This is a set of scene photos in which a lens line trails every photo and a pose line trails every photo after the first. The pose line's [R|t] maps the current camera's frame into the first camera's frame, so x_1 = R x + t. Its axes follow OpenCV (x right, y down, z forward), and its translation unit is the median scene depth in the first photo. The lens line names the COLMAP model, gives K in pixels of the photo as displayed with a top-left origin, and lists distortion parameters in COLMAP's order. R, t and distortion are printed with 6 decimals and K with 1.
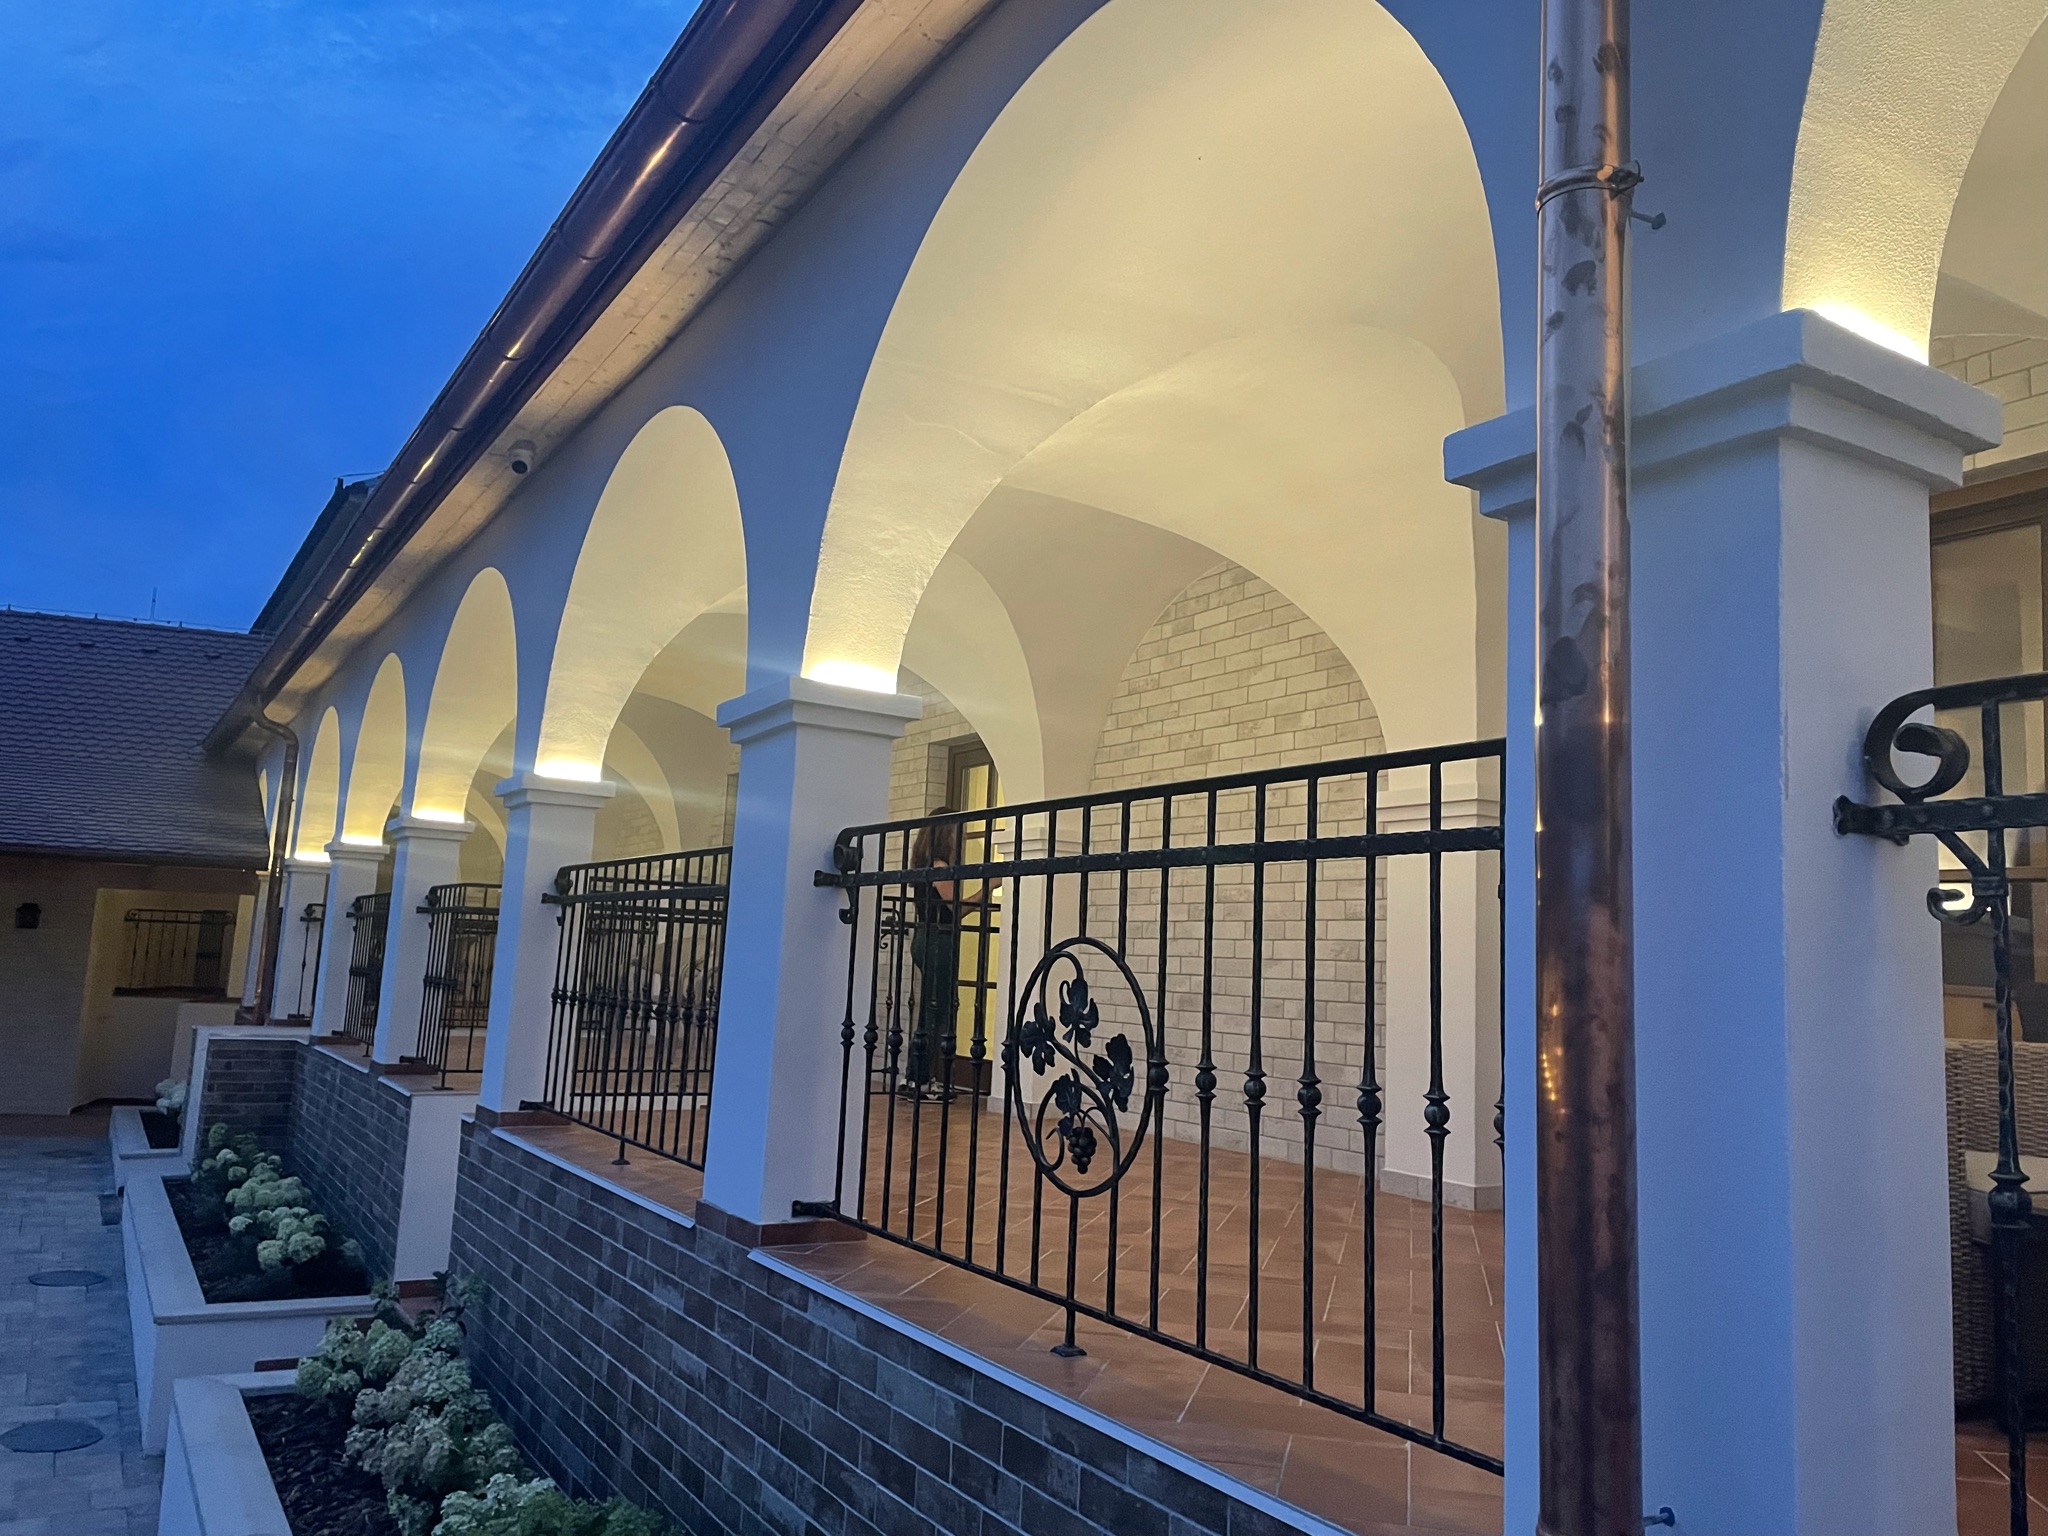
lens RADIAL K [[1531.4, 0, 1029.4], [0, 1531.4, 766.0], [0, 0, 1]] dist [0.095558, -0.127209]
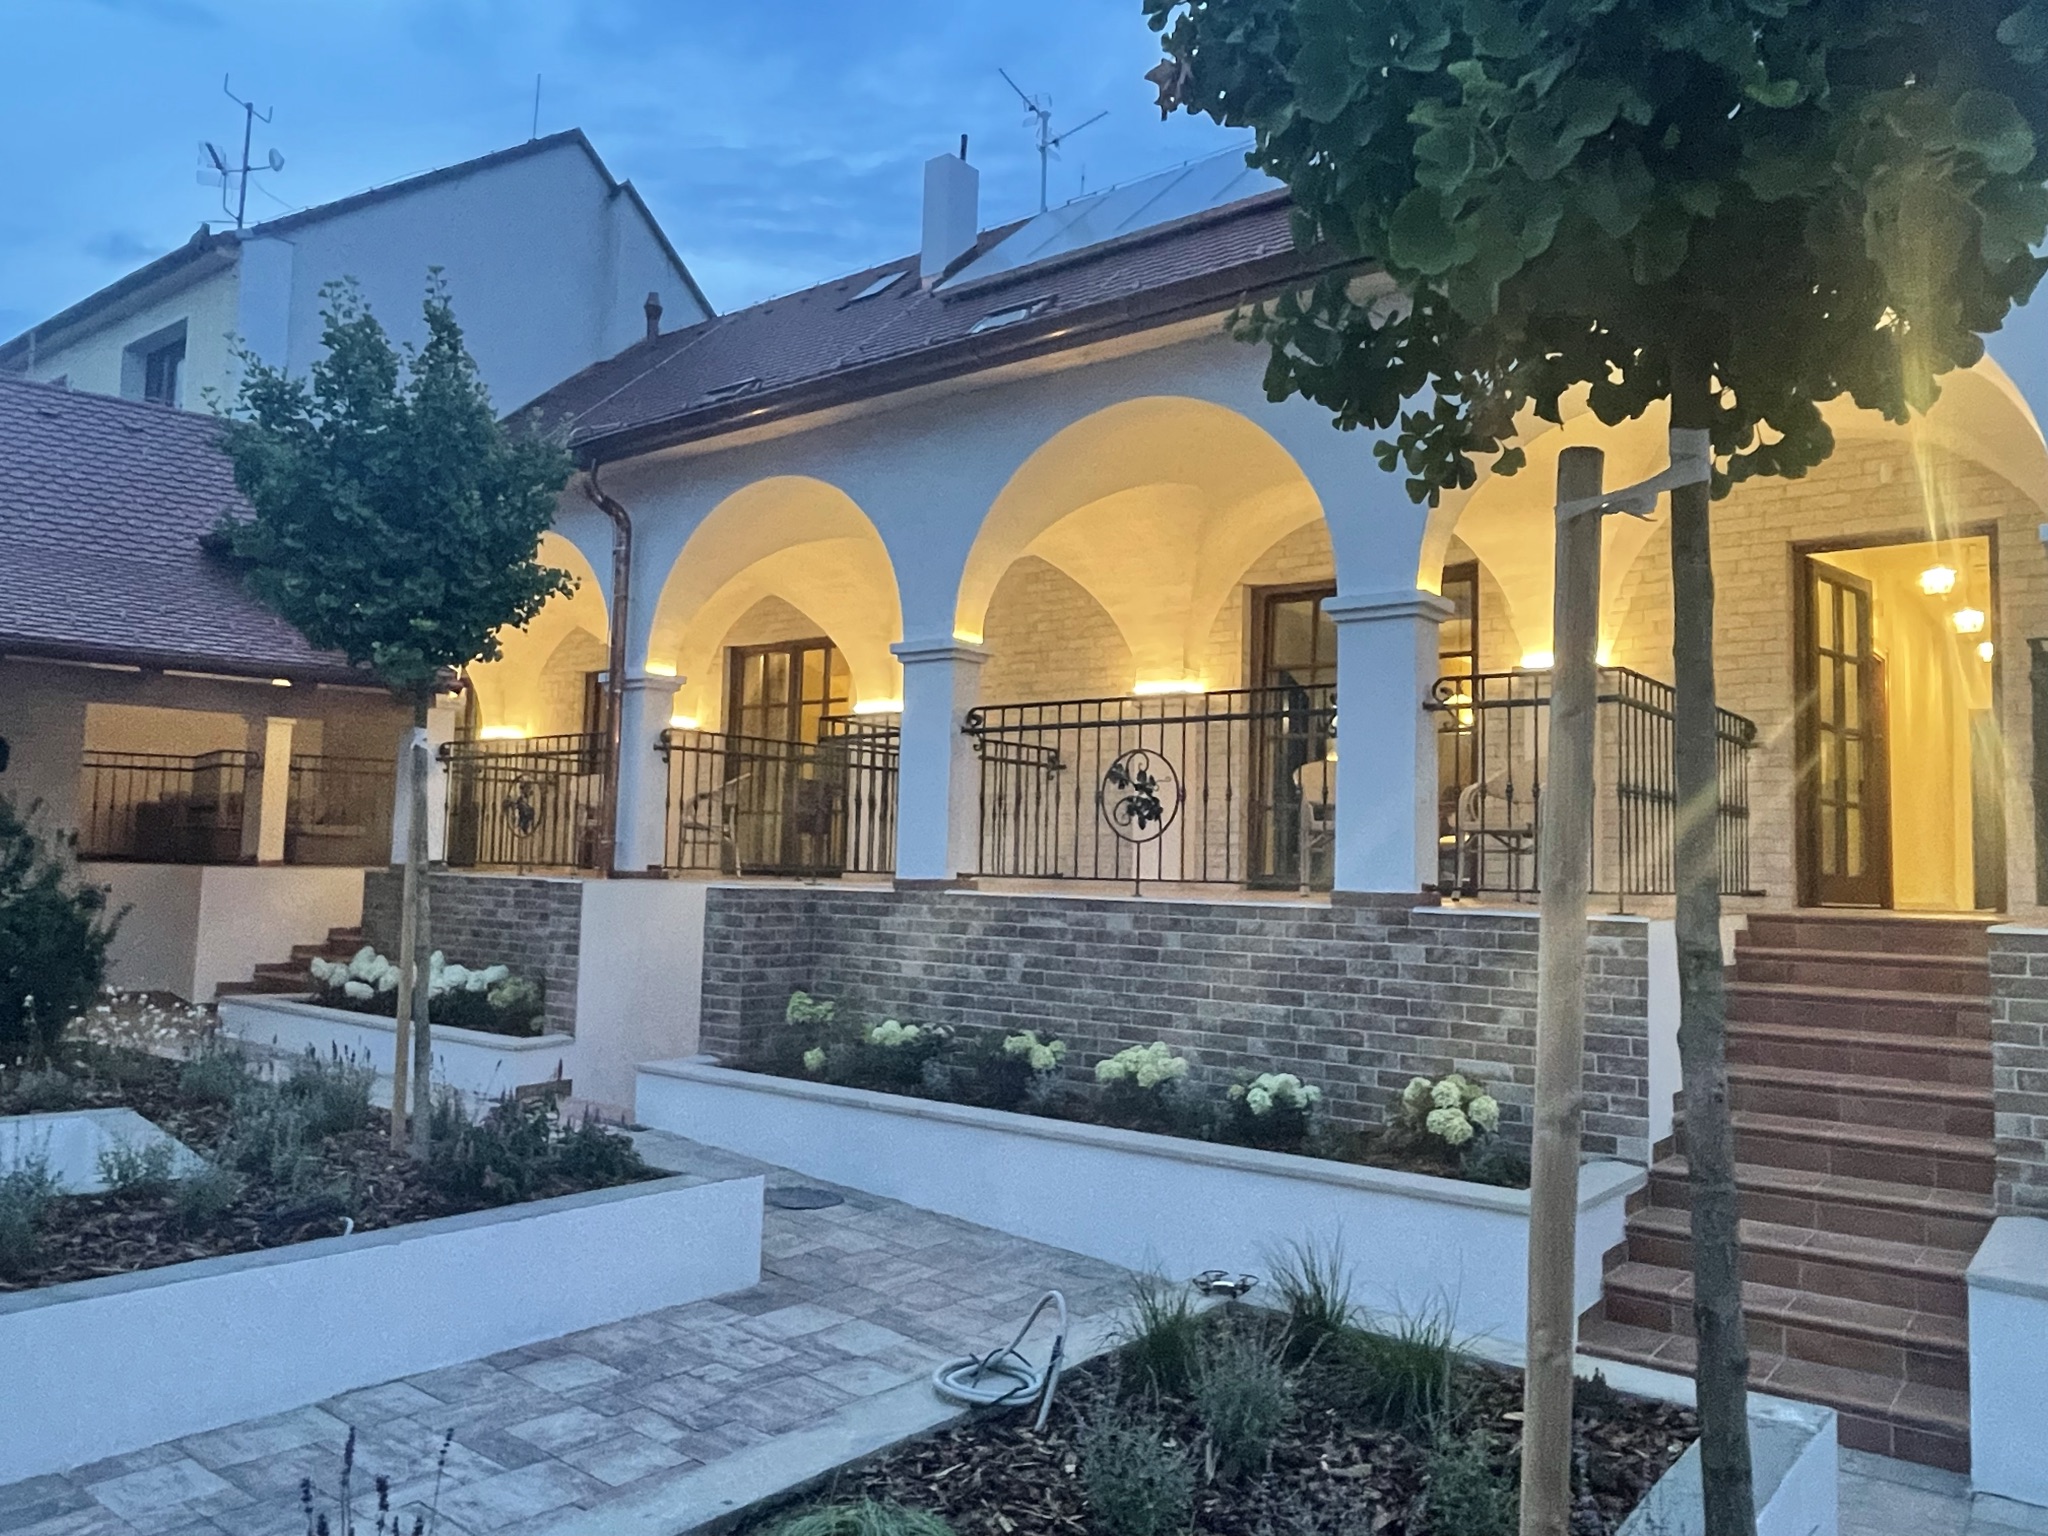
lens RADIAL K [[1453.8, 0, 1016.0], [0, 1453.8, 773.4], [0, 0, 1]] dist [0.001653, -0.001628]
pose [[0.936037, -0.000491, 0.351900, -1.255270], [-0.028595, 0.996586, 0.077450, 0.109296], [-0.350737, -0.082559, 0.932828, 0.529815]]
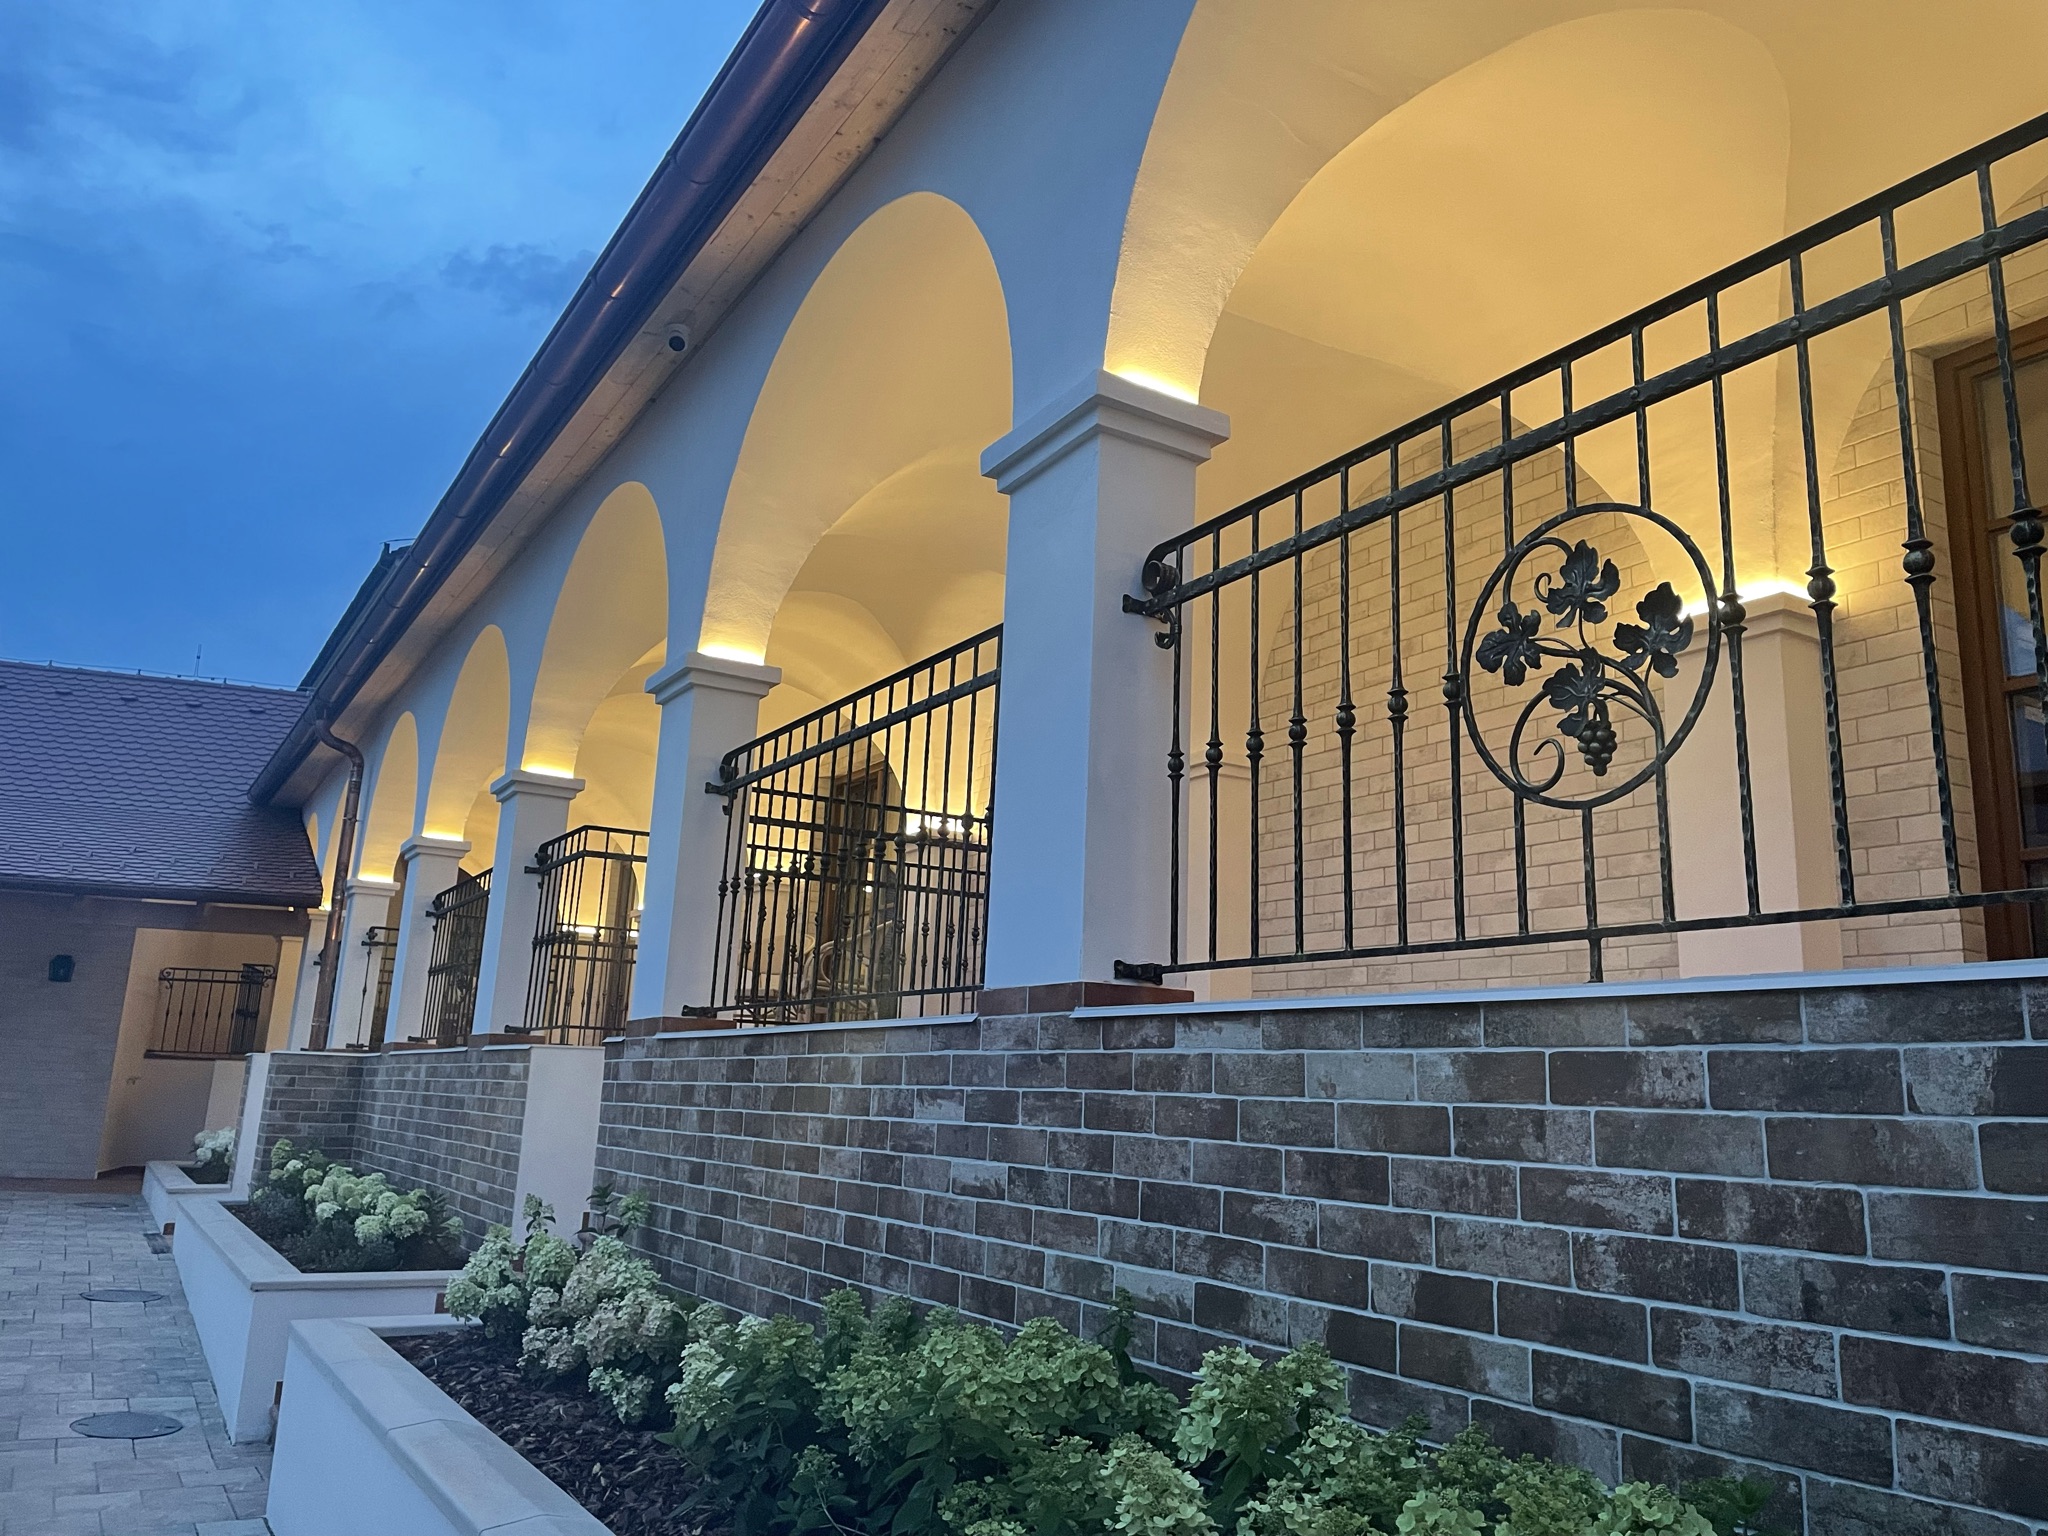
lens RADIAL K [[1532.7, 0, 1031.1], [0, 1532.7, 755.4], [0, 0, 1]] dist [0.093807, -0.117856]
pose [[0.999962, -0.008687, -0.000376, -0.128061], [0.008623, 0.996268, -0.085882, 0.155628], [0.001121, 0.085875, 0.996305, 0.090859]]
